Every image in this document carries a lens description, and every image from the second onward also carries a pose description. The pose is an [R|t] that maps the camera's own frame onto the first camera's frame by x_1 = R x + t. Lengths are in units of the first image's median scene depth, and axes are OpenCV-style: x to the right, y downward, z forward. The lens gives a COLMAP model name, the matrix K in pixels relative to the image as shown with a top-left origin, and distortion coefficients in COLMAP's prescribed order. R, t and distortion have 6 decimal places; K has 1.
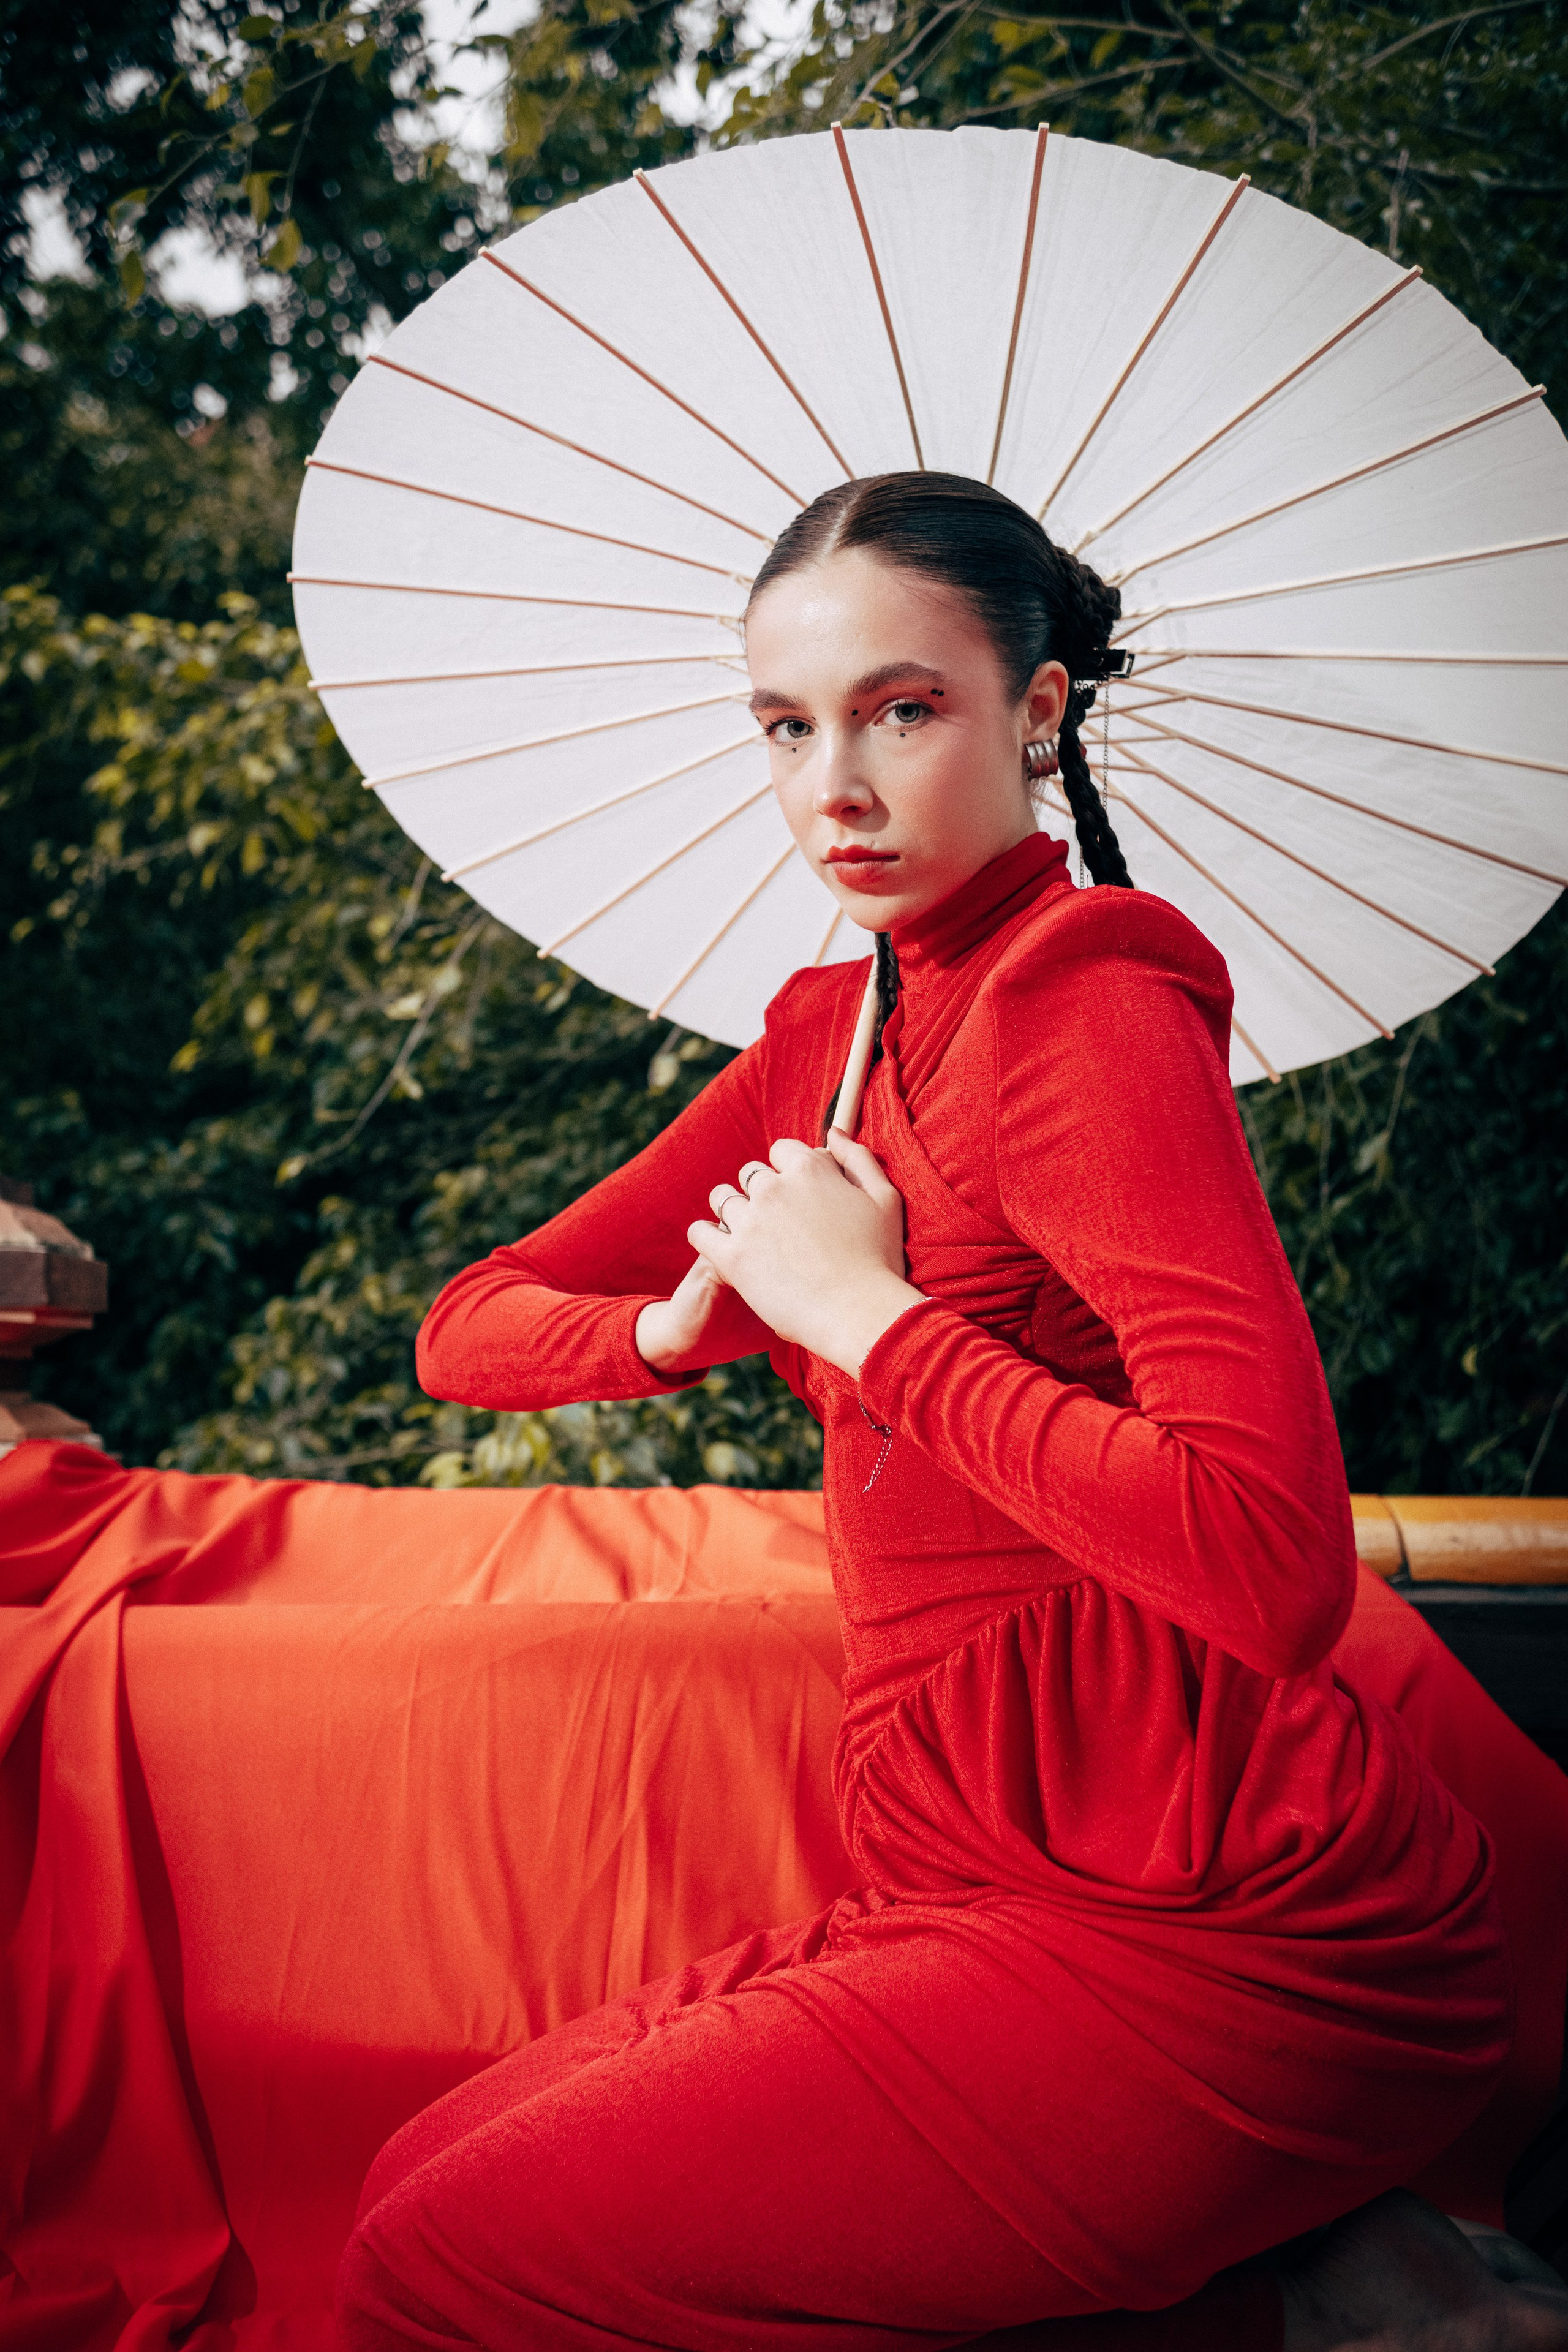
lens RADIAL K [[2304.9, 0, 784.0], [0, 2304.9, 1176.0], [0, 0, 1]] dist [0.010156, -0.007759]
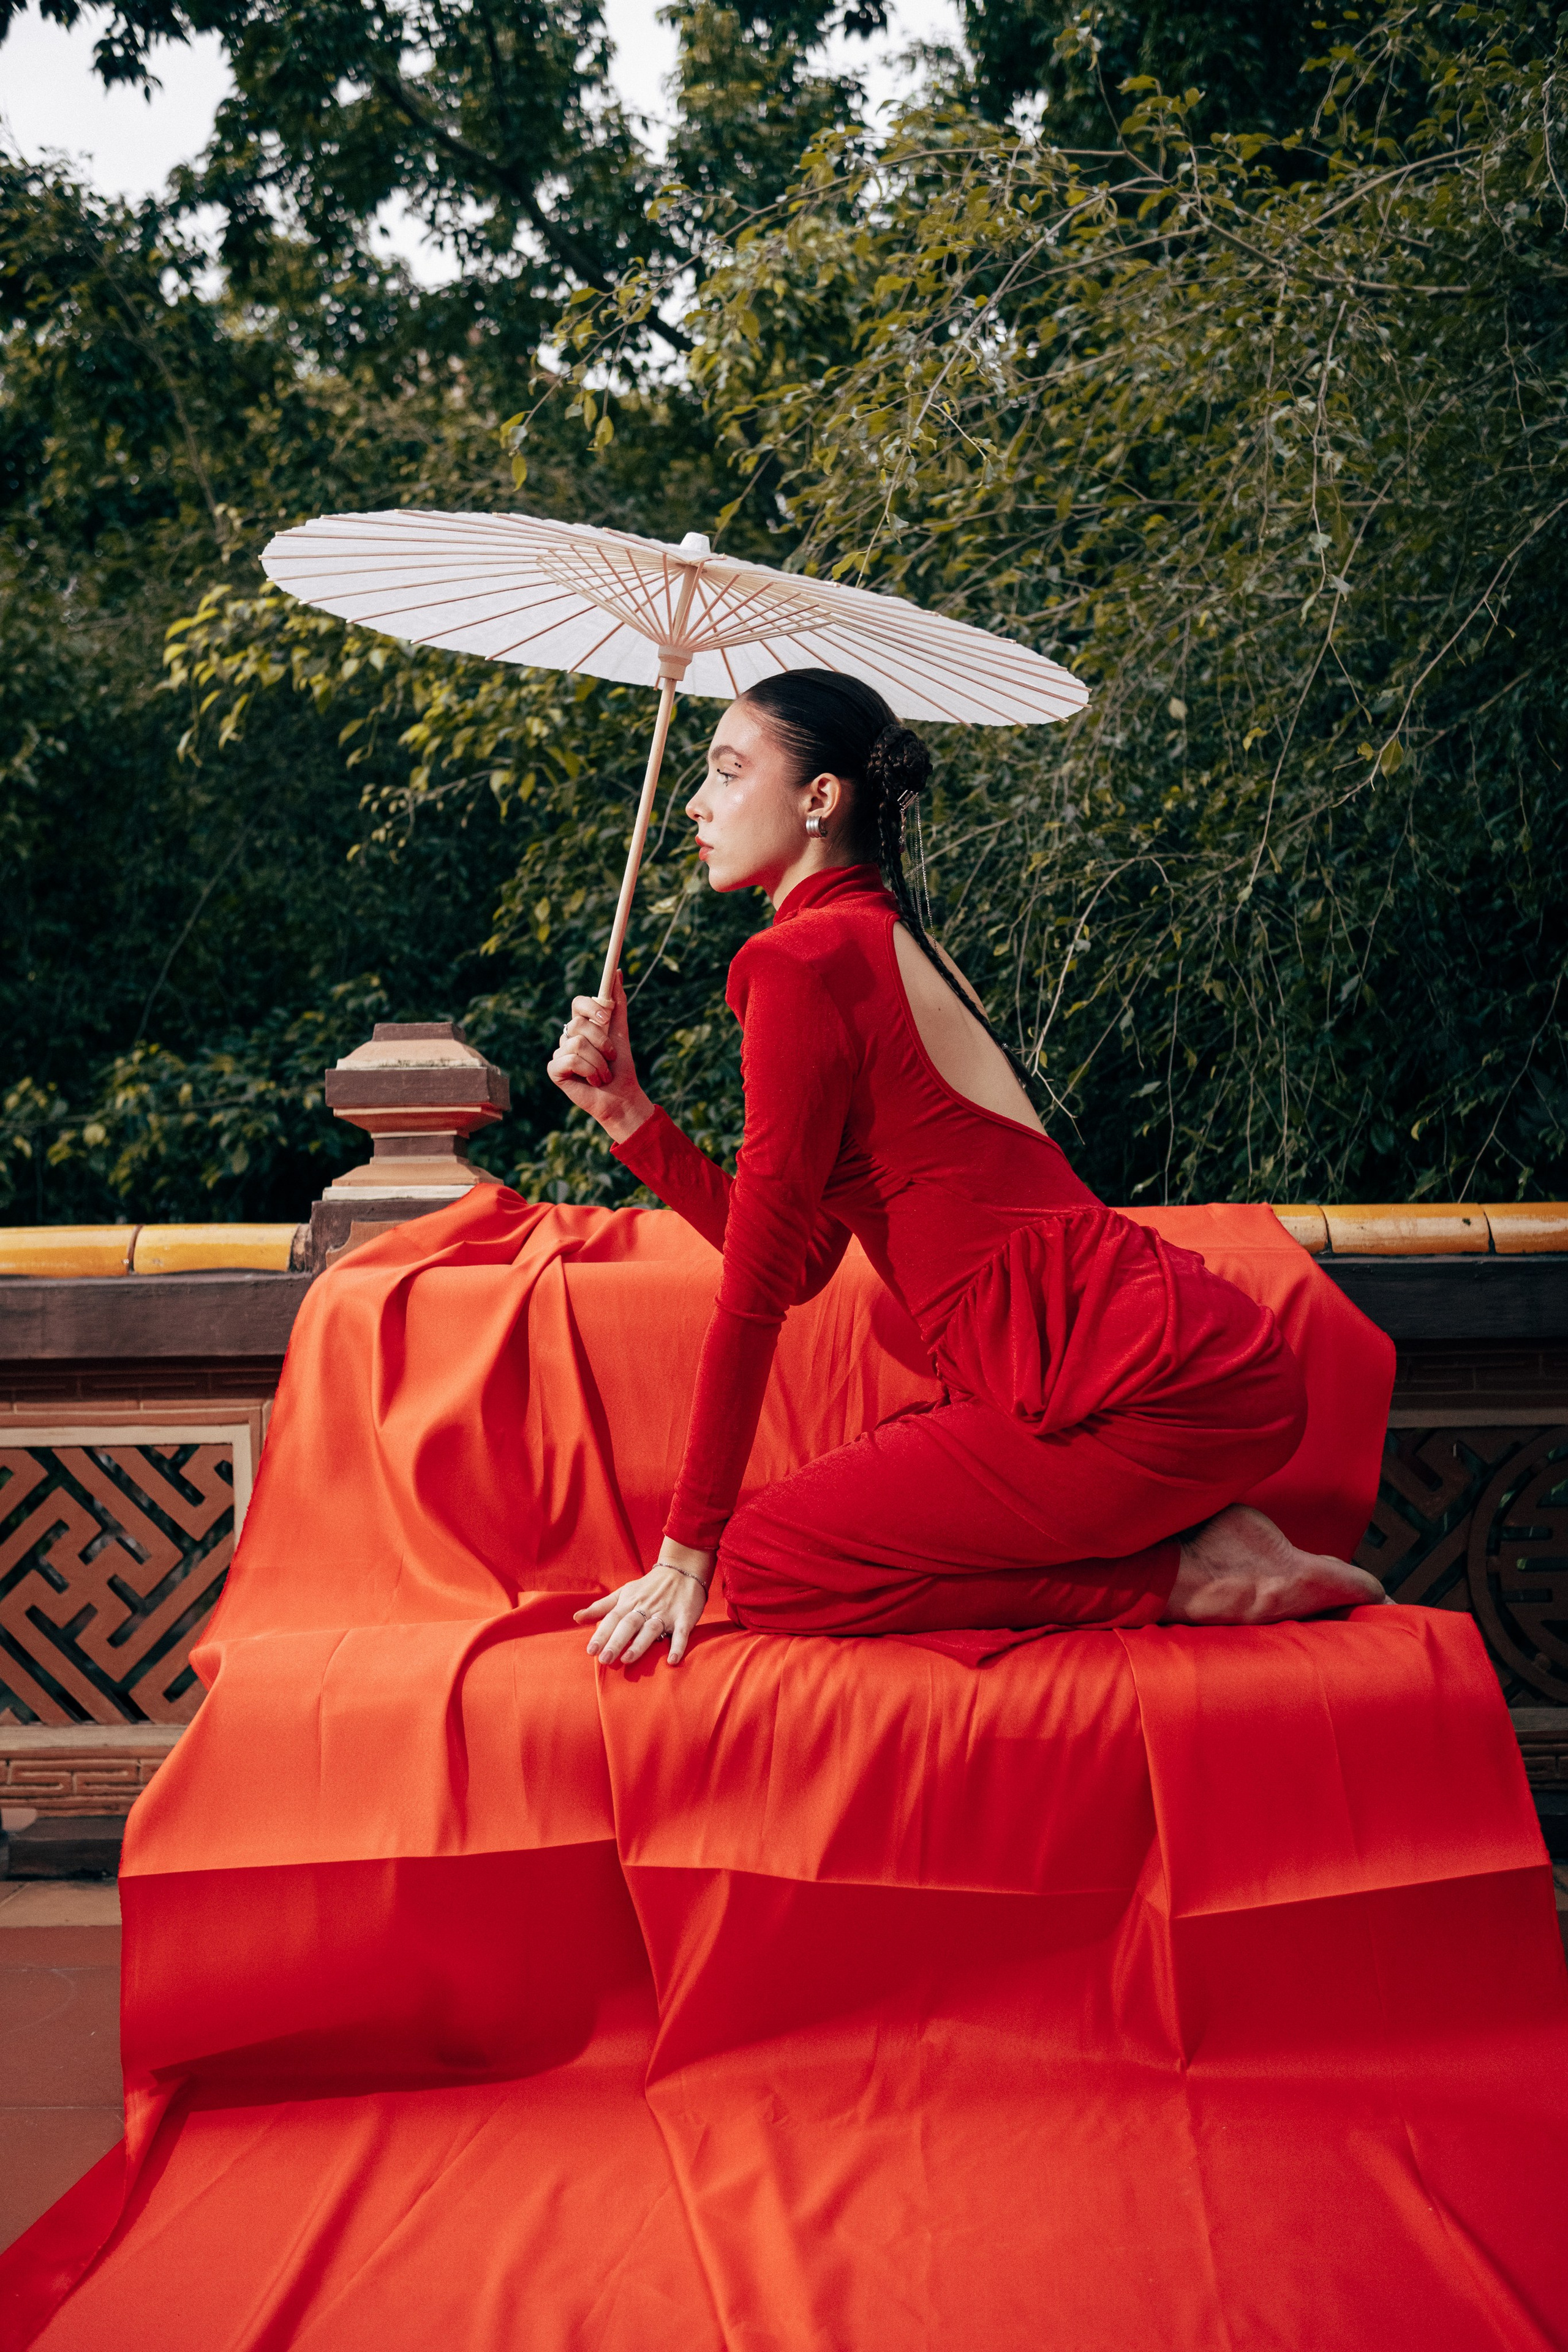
lens RADIAL K [[2304.9, 0, 784.0], [0, 2304.9, 1176.0], [0, 0, 1]] dist [0.010156, -0.007759]
pose [[0.996773, -0.023820, -0.076653, 0.008792], [0.028160, 0.998032, 0.056035, 0.011370], [0.075168, -0.058013, 0.995482, -0.321222]]
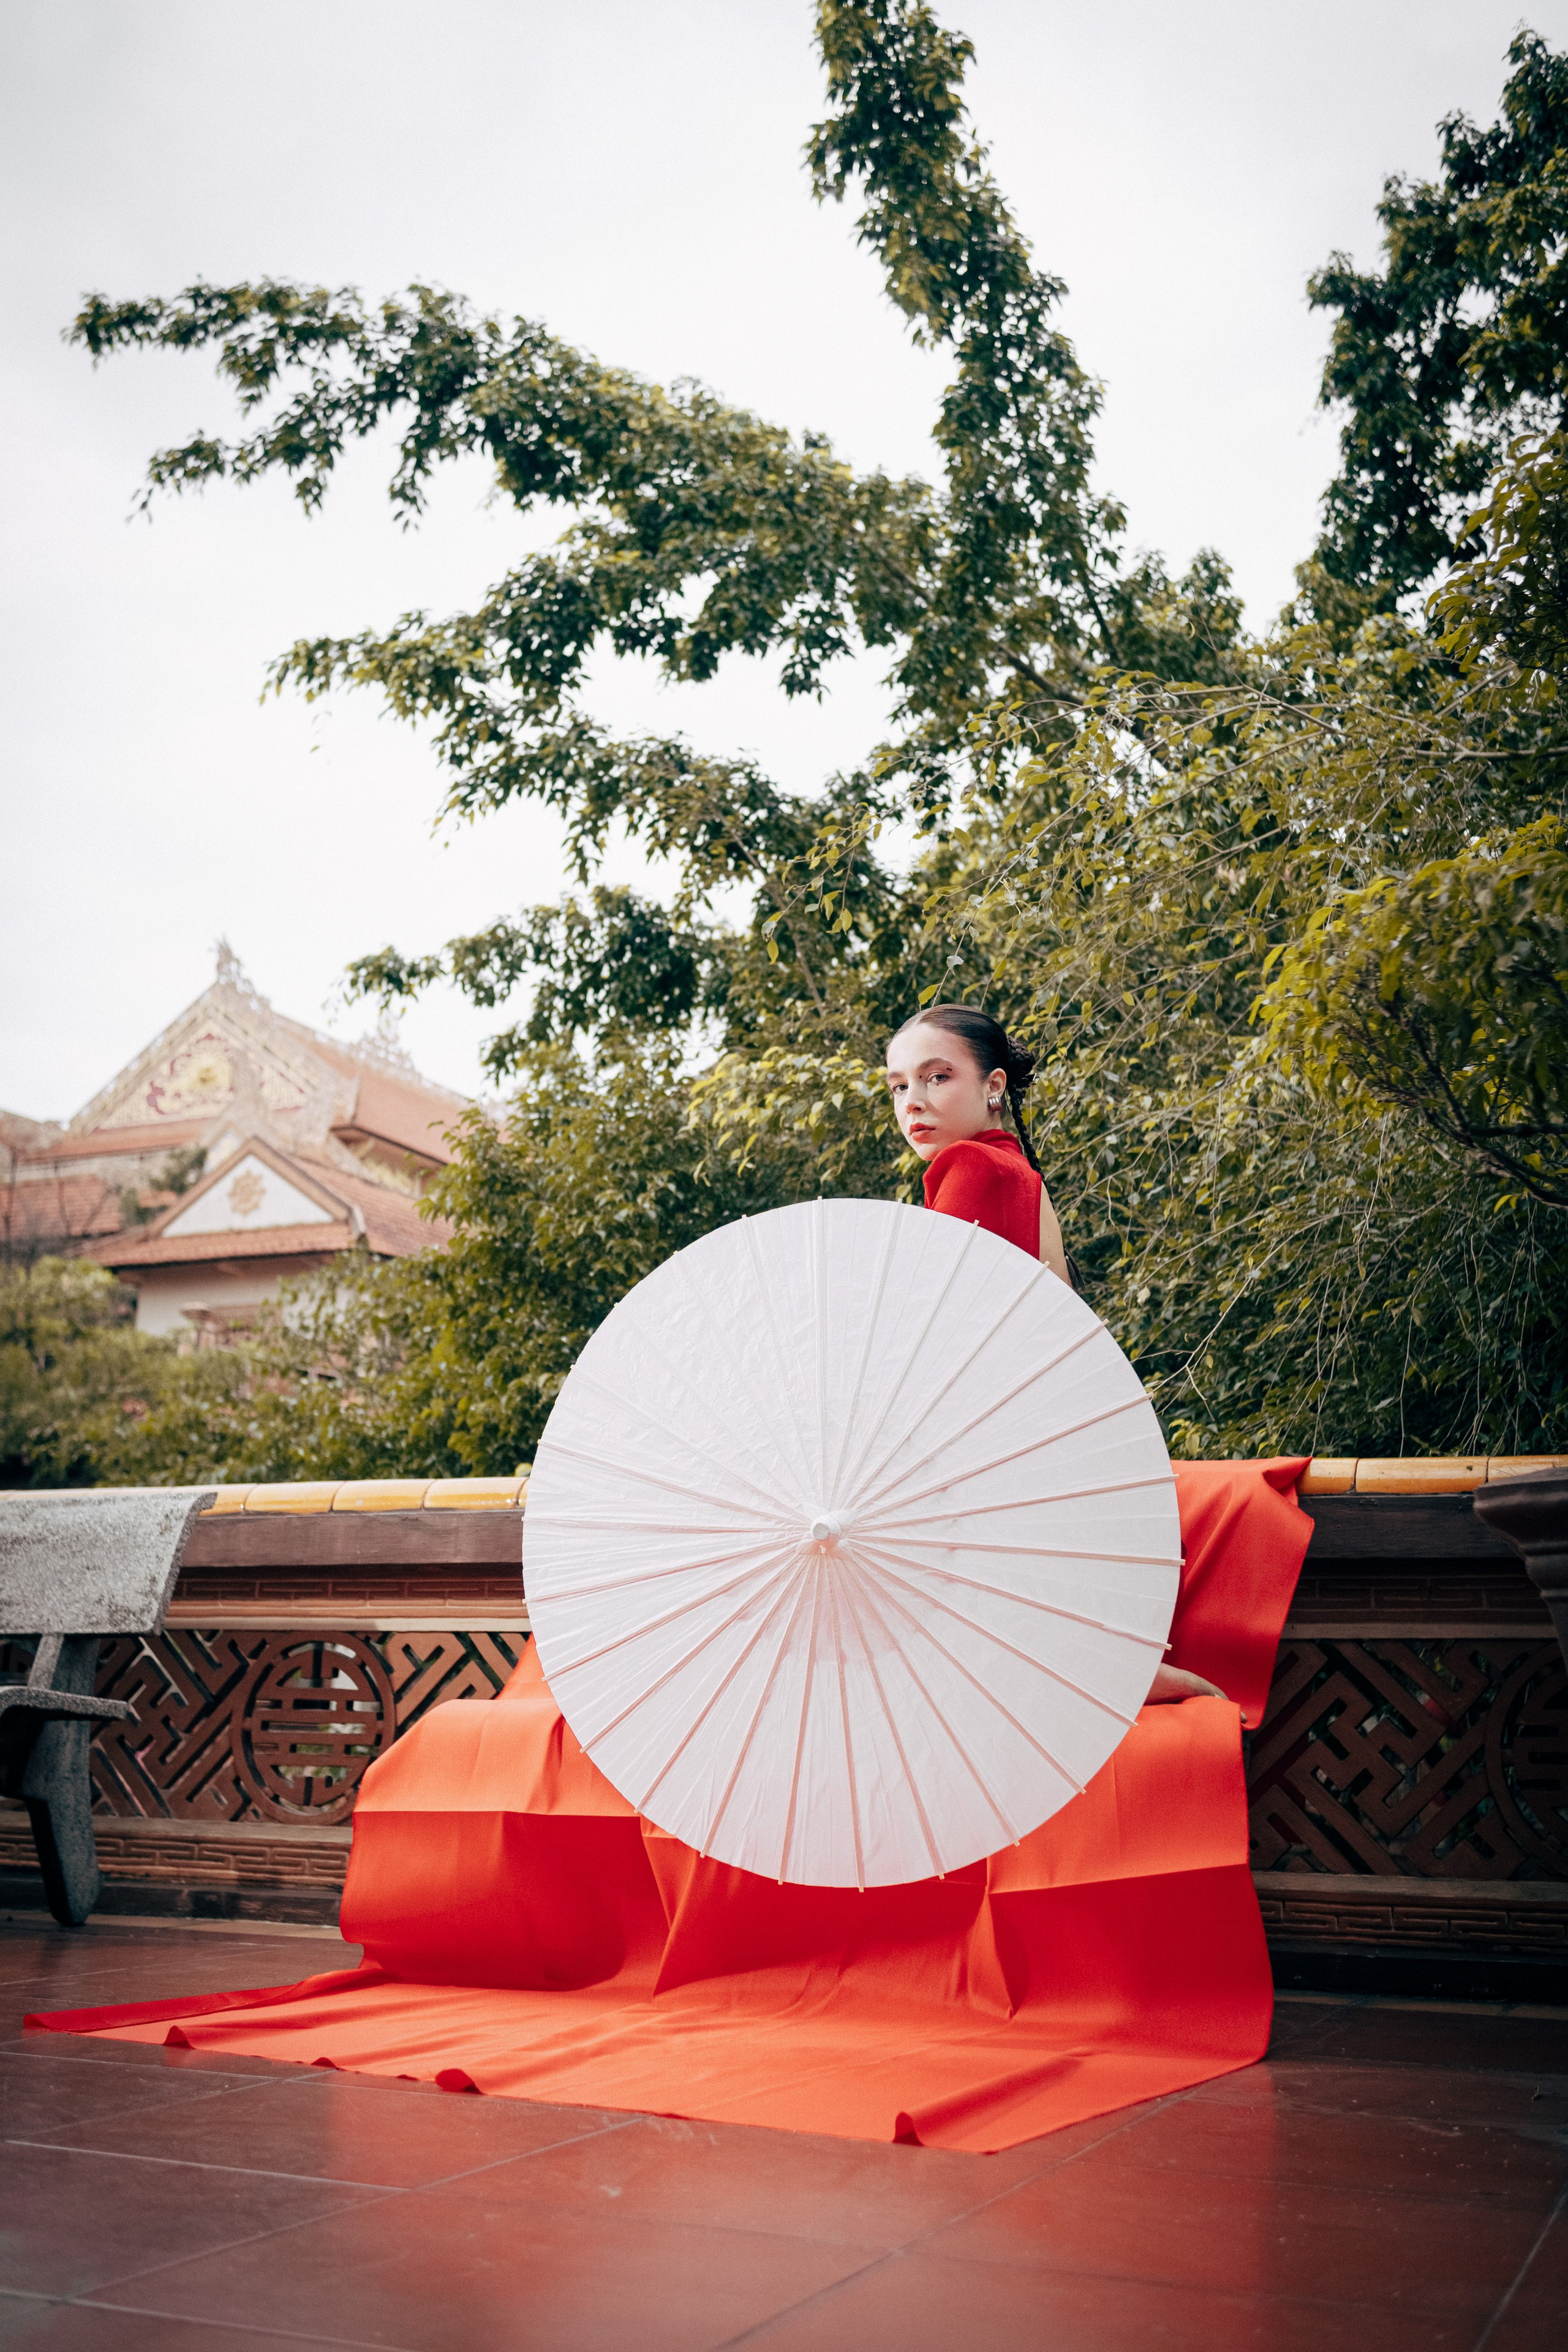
lens RADIAL K [[2304.9, 0, 784.0], [0, 2304.9, 1176.0], [0, 0, 1]] dist [0.010156, -0.007759]
pose [[0.895390, -0.088044, -0.436492, 0.379056], [0.017863, 0.986571, -0.162356, 0.115488], [0.444925, 0.137575, 0.884938, -0.540696]]
